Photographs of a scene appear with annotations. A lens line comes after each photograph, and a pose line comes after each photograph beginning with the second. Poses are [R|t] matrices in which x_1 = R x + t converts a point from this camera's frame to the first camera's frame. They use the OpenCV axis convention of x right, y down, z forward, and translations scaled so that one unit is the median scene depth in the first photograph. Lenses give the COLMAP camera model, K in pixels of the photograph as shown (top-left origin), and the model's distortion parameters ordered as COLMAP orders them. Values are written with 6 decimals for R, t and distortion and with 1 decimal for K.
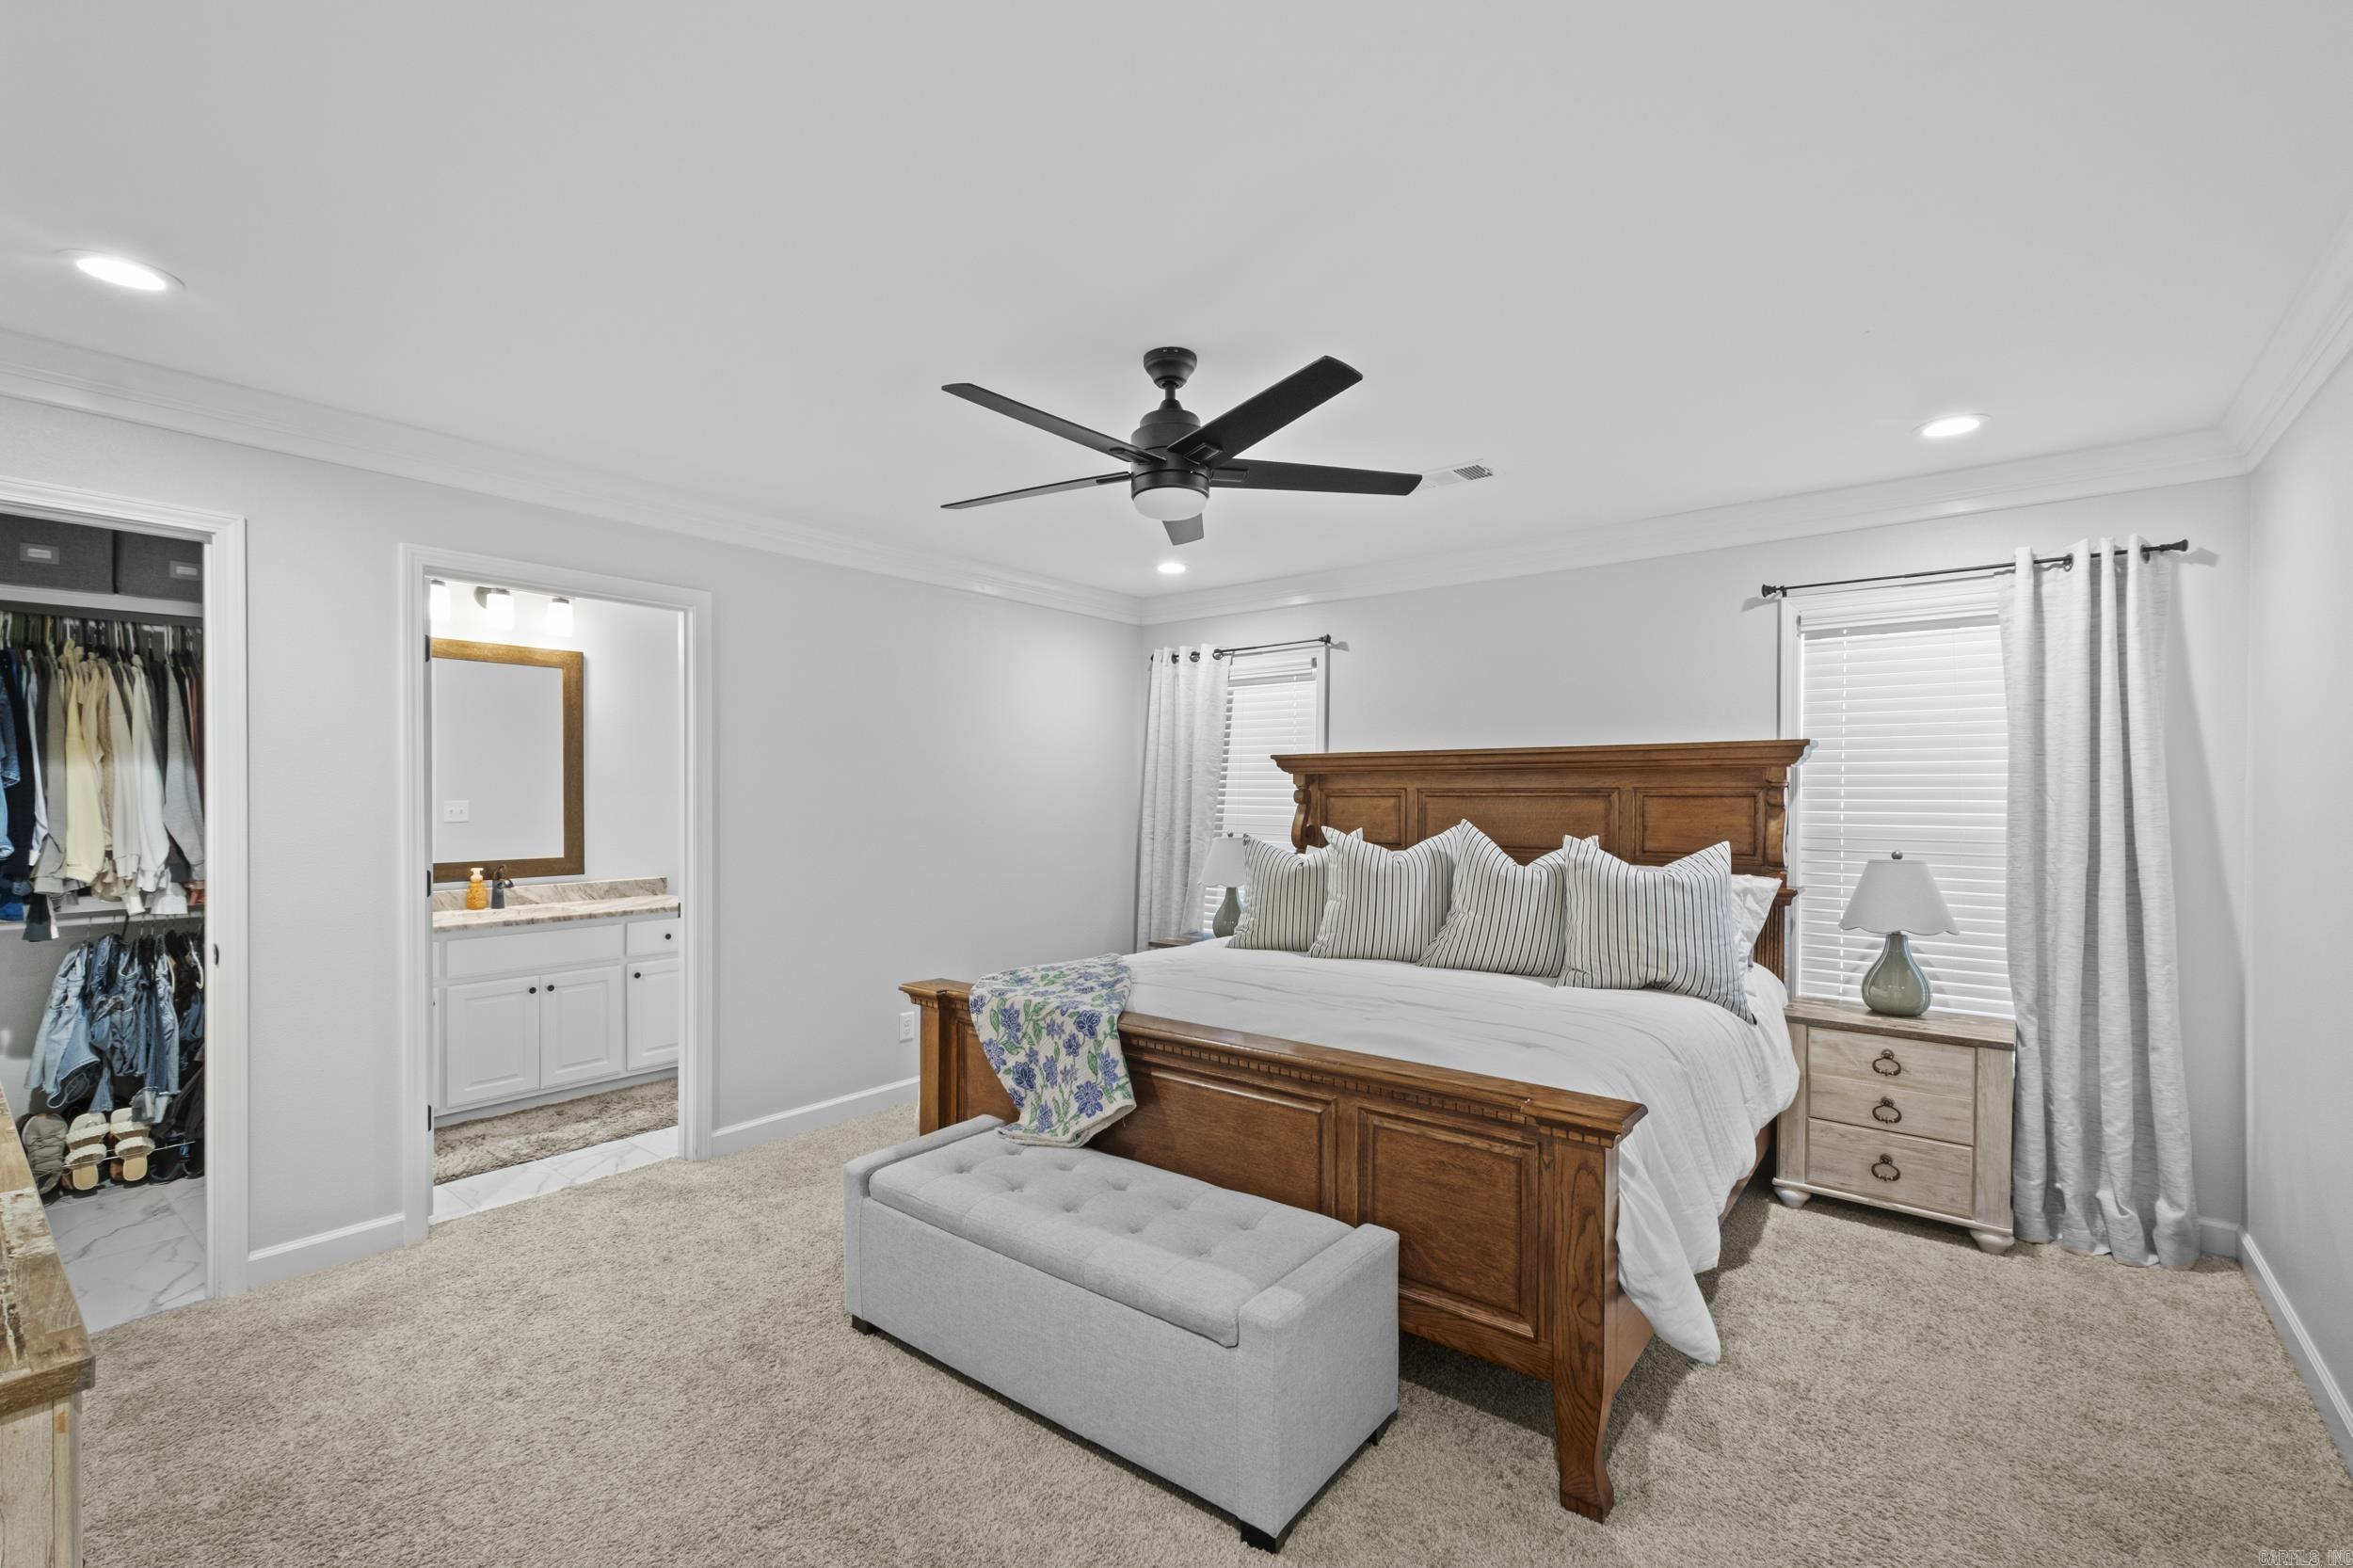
lens RADIAL K [[1025.7, 0, 1163.8], [0, 1025.7, 783.7], [0, 0, 1]] dist [0.003354, 0.000231]
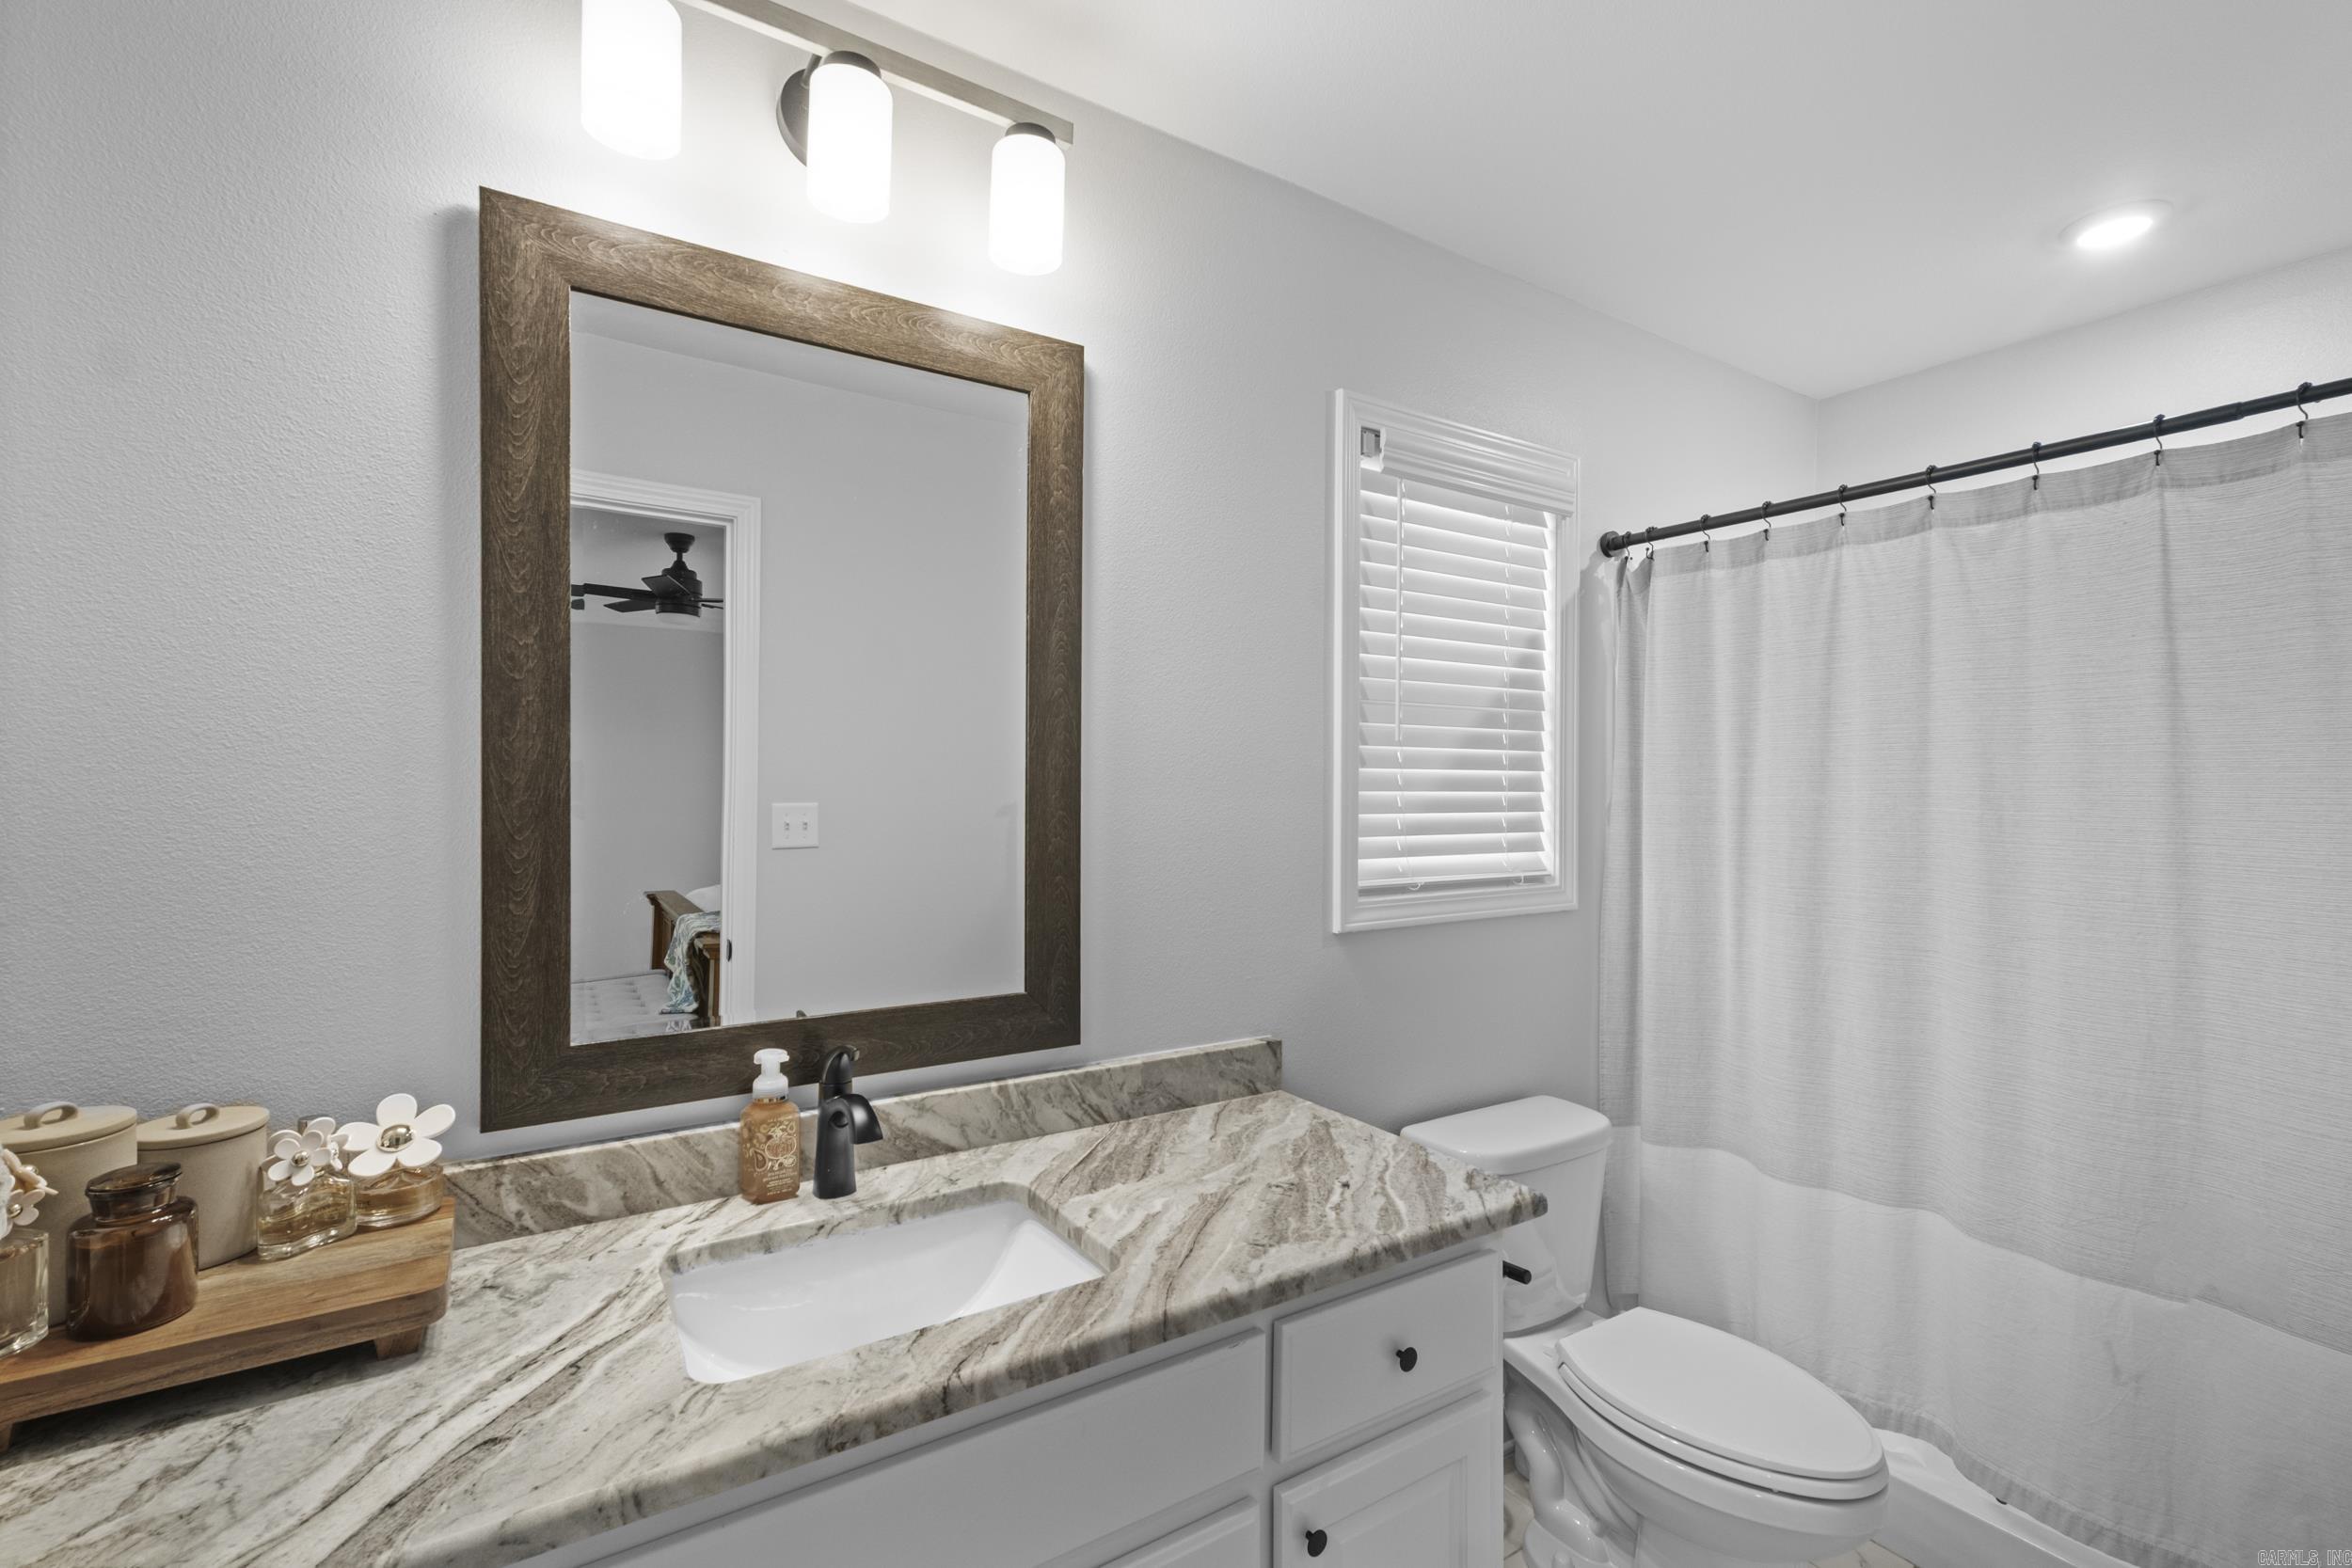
lens RADIAL K [[1025.2, 0, 1163.4], [0, 1025.2, 783.7], [0, 0, 1]] dist [0.003354, 0.000231]
pose [[0.947492, 0.007012, -0.319702, -0.457726], [-0.006433, 0.999975, 0.002867, 0.006147], [0.319714, -0.000660, 0.947514, 0.737405]]
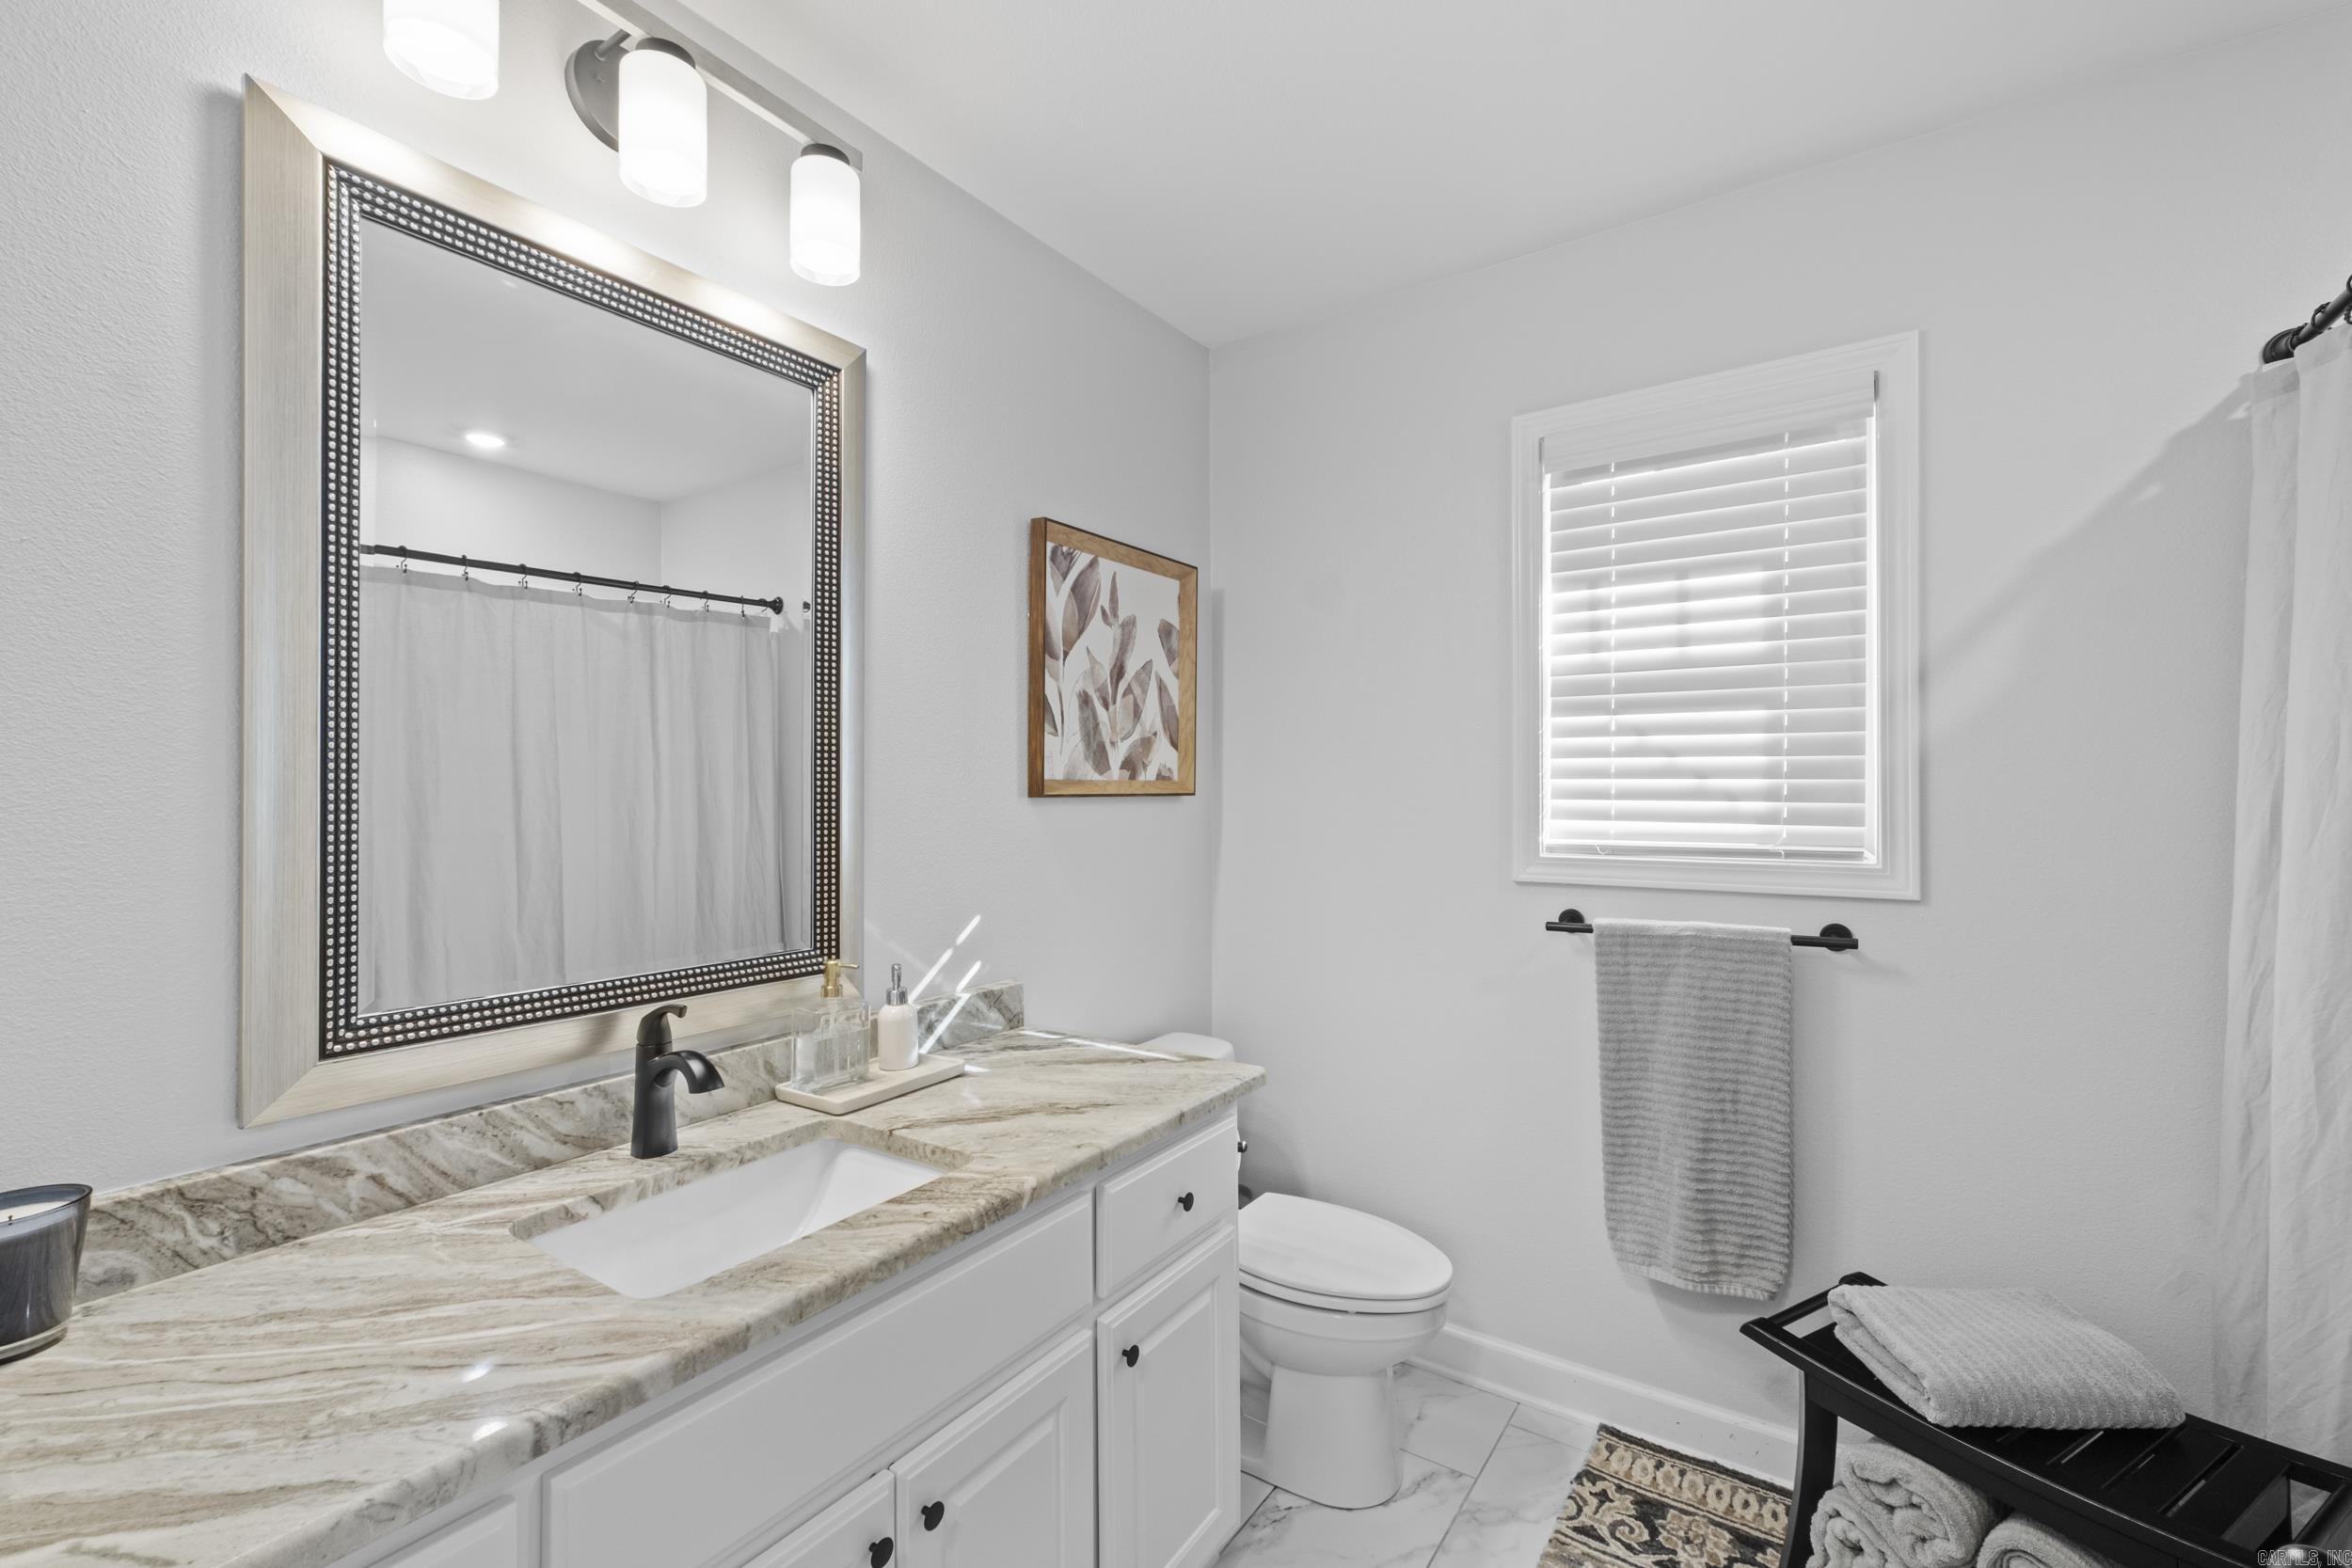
lens RADIAL K [[1025.2, 0, 1163.4], [0, 1025.2, 783.7], [0, 0, 1]] dist [0.003354, 0.000231]
pose [[0.997767, 0.015294, 0.065017, -0.510892], [-0.016822, 0.999593, 0.023021, 0.005753], [-0.064638, -0.024063, 0.997619, 0.670434]]
